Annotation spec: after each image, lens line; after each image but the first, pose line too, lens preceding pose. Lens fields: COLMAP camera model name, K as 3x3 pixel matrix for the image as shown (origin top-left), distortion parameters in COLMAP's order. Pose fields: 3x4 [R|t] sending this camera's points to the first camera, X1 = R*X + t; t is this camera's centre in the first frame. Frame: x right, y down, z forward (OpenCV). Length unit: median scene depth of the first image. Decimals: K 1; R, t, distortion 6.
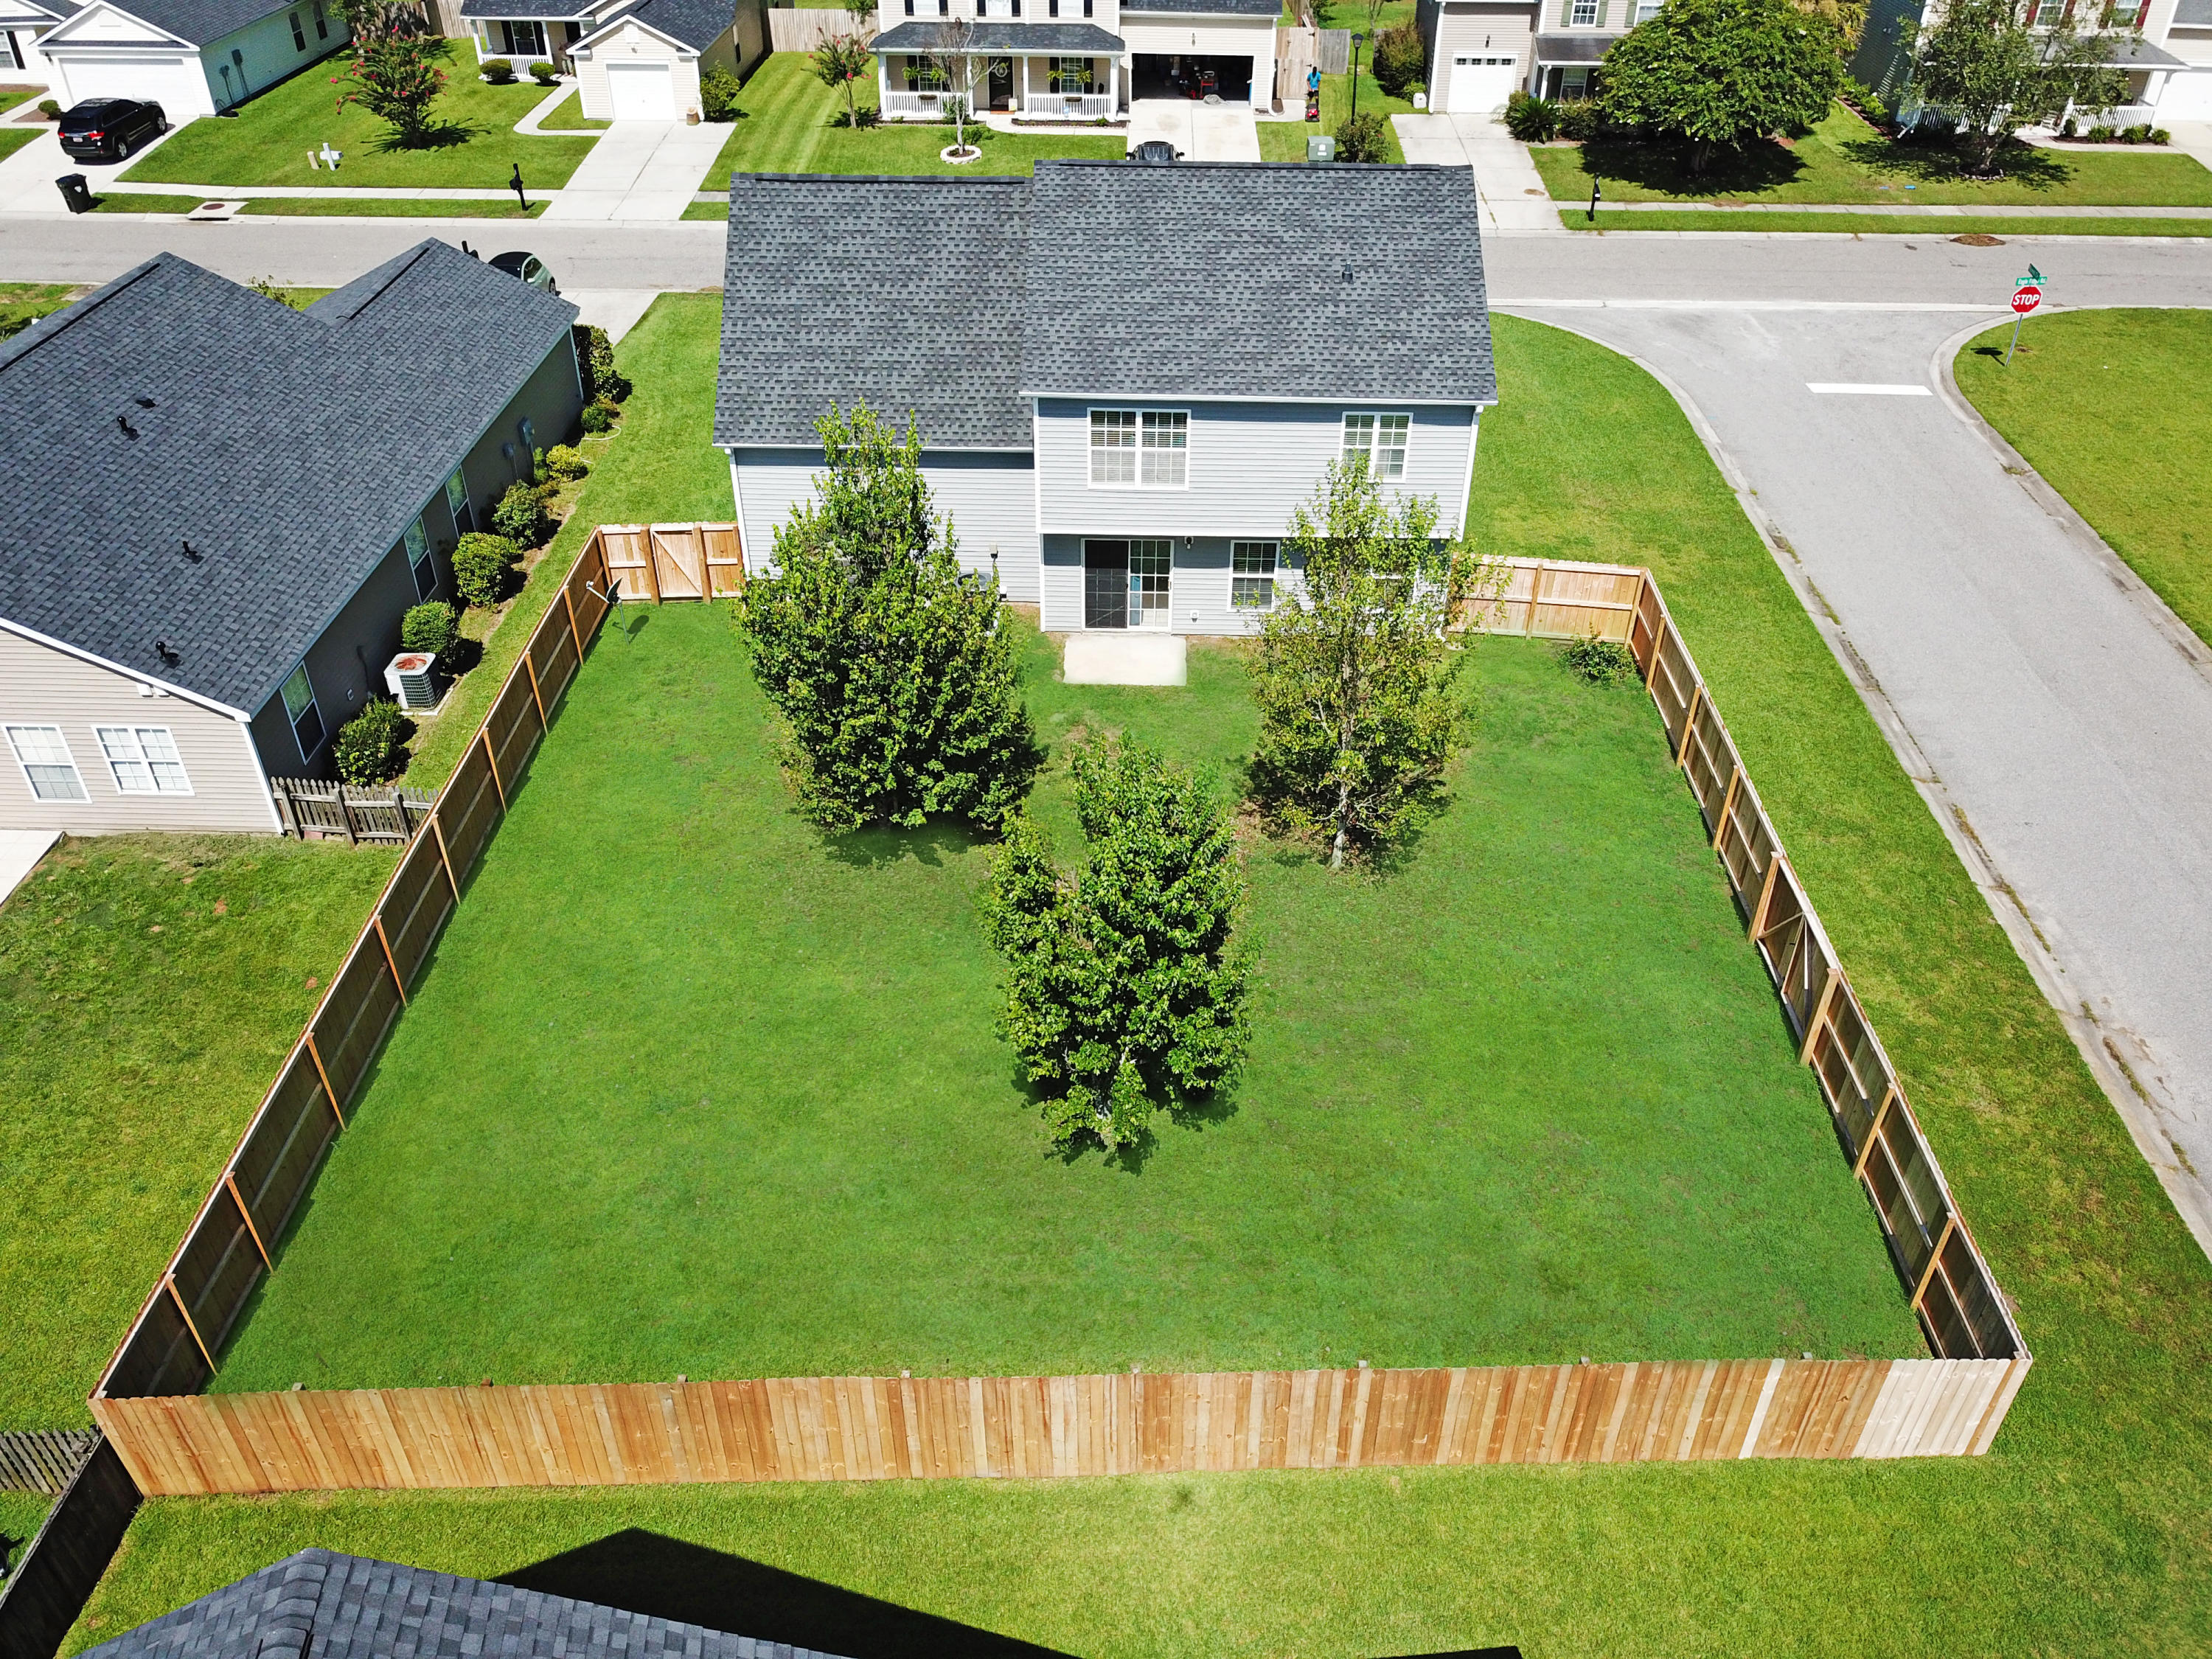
lens RADIAL K [[1706.6, 0, 1109.5], [0, 1706.6, 830.3], [0, 0, 1]] dist [-0.009311, 0.019887]
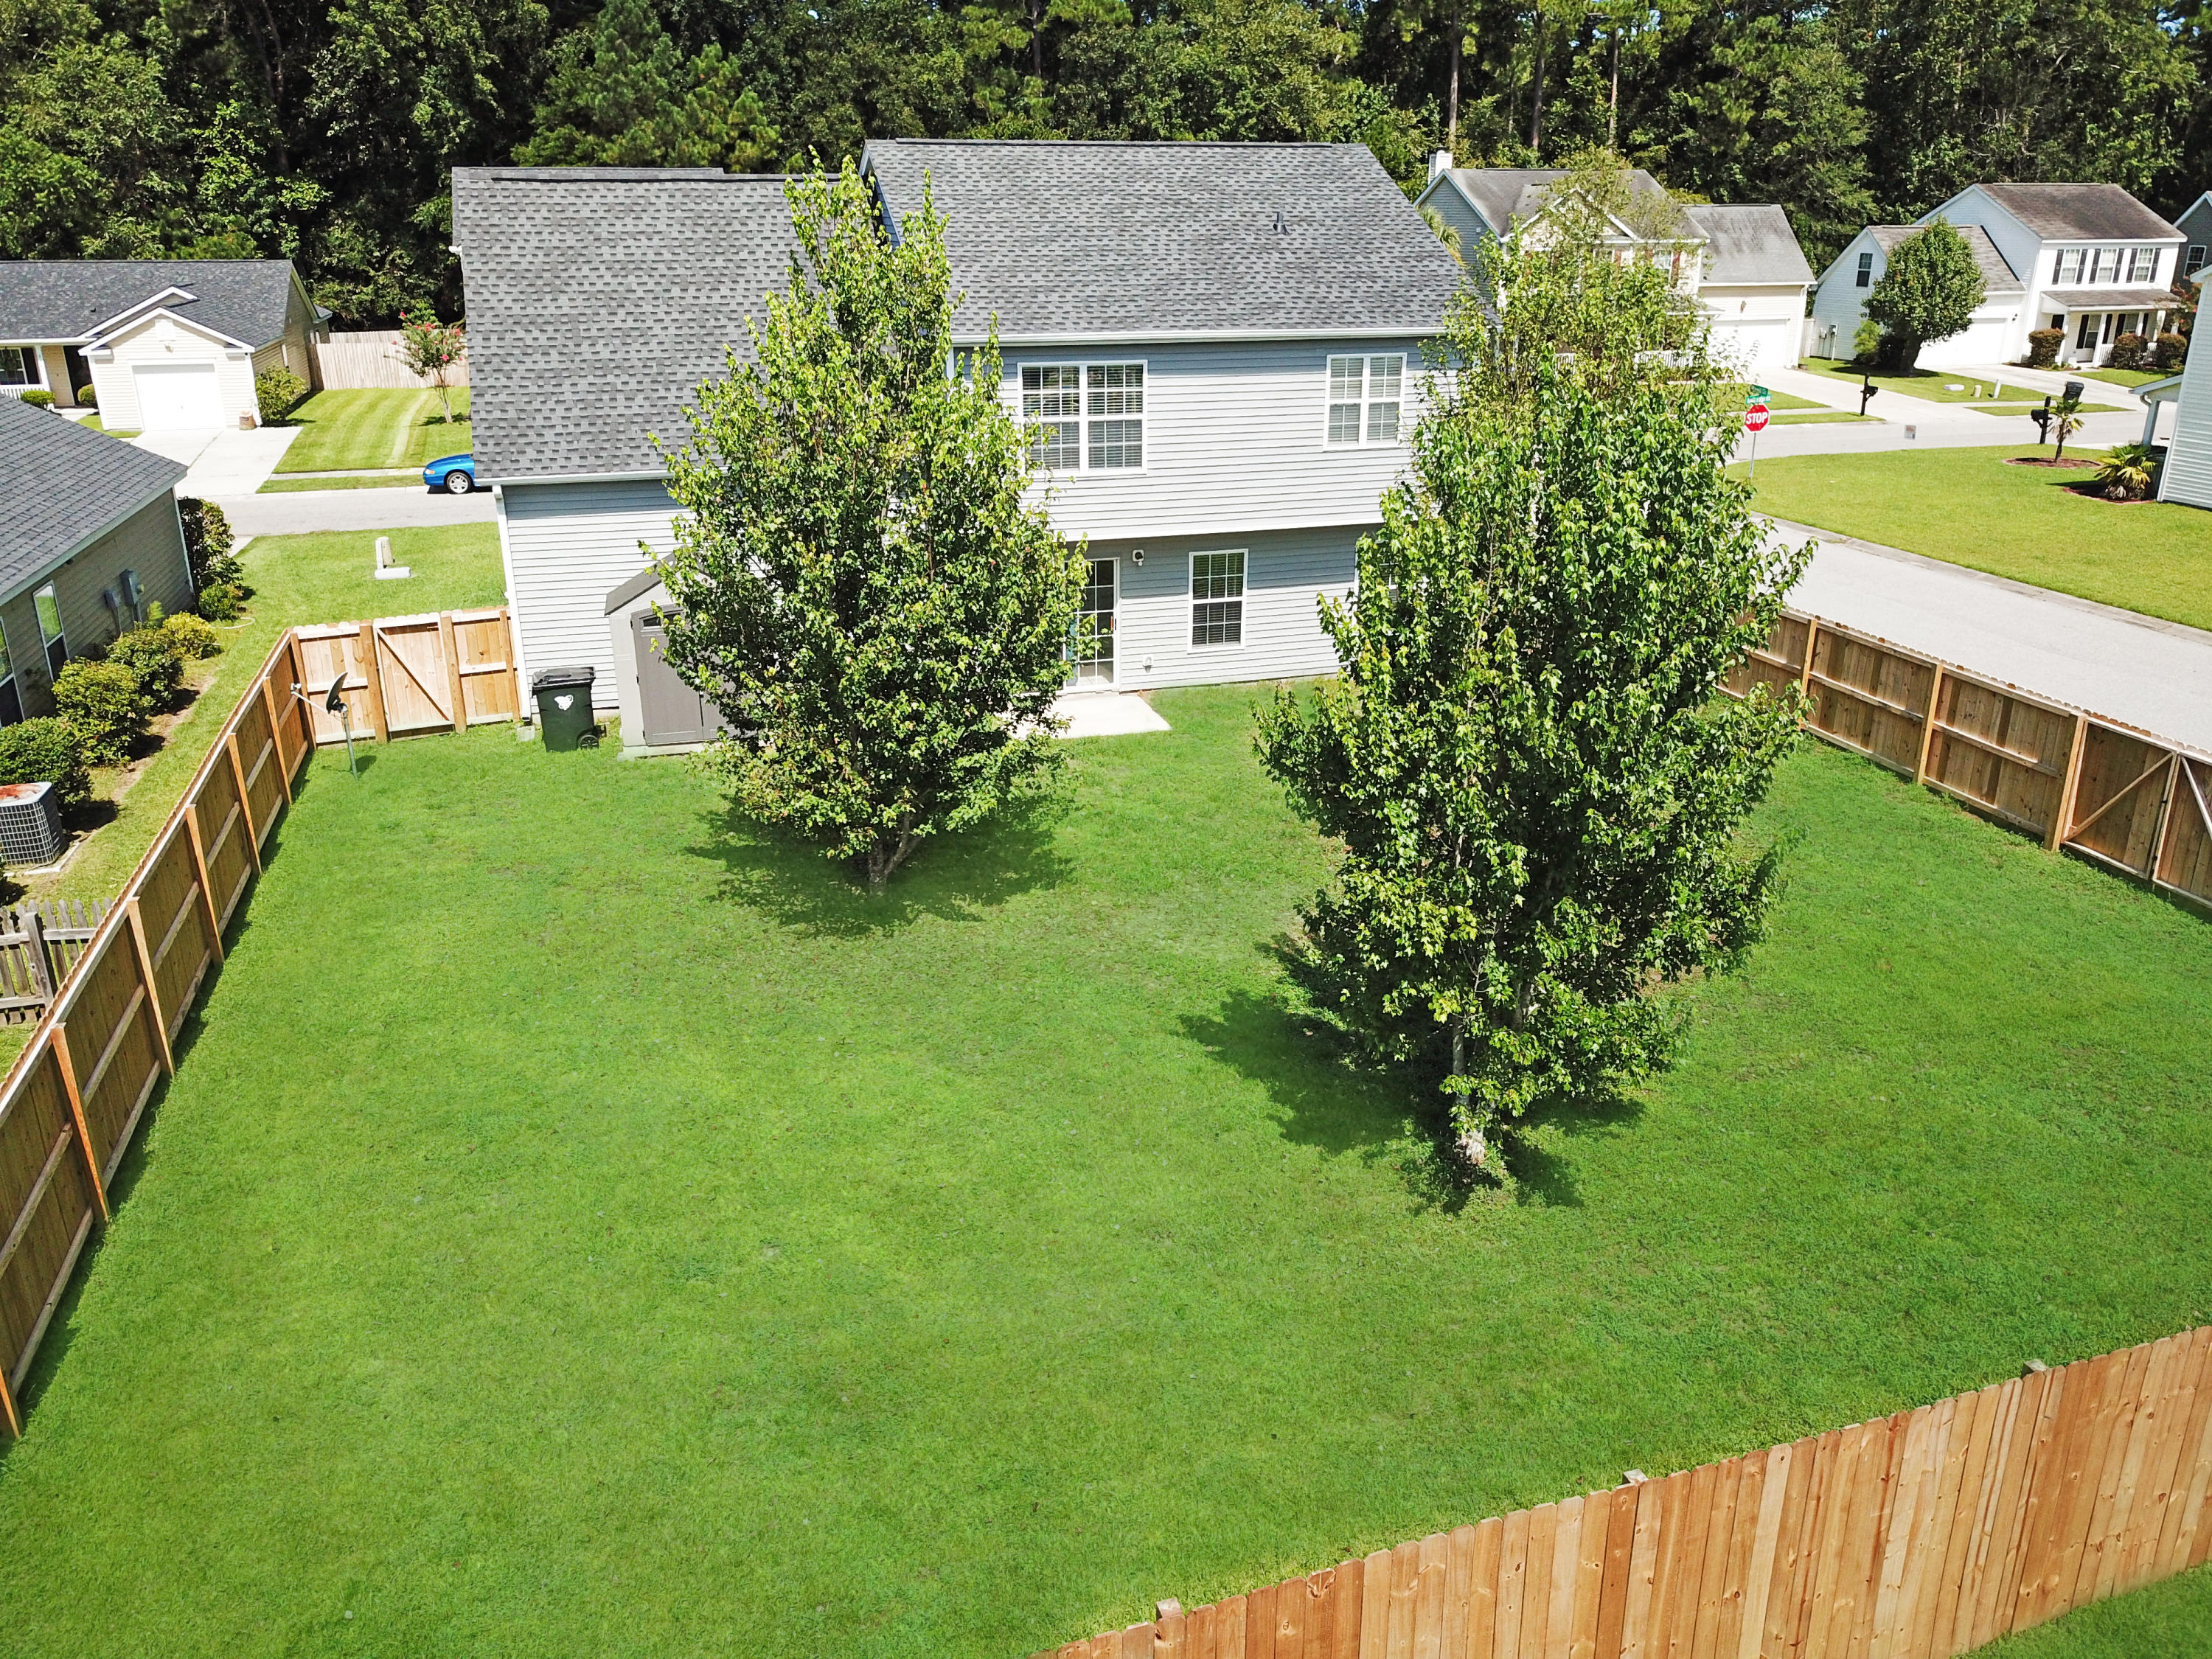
lens RADIAL K [[1706.6, 0, 1107.6], [0, 1706.6, 829.3], [0, 0, 1]] dist [-0.009311, 0.019887]
pose [[0.950987, -0.113685, 0.287574, -0.200162], [0.188977, 0.949764, -0.249470, 0.135567], [-0.244767, 0.291588, 0.924698, 0.319146]]
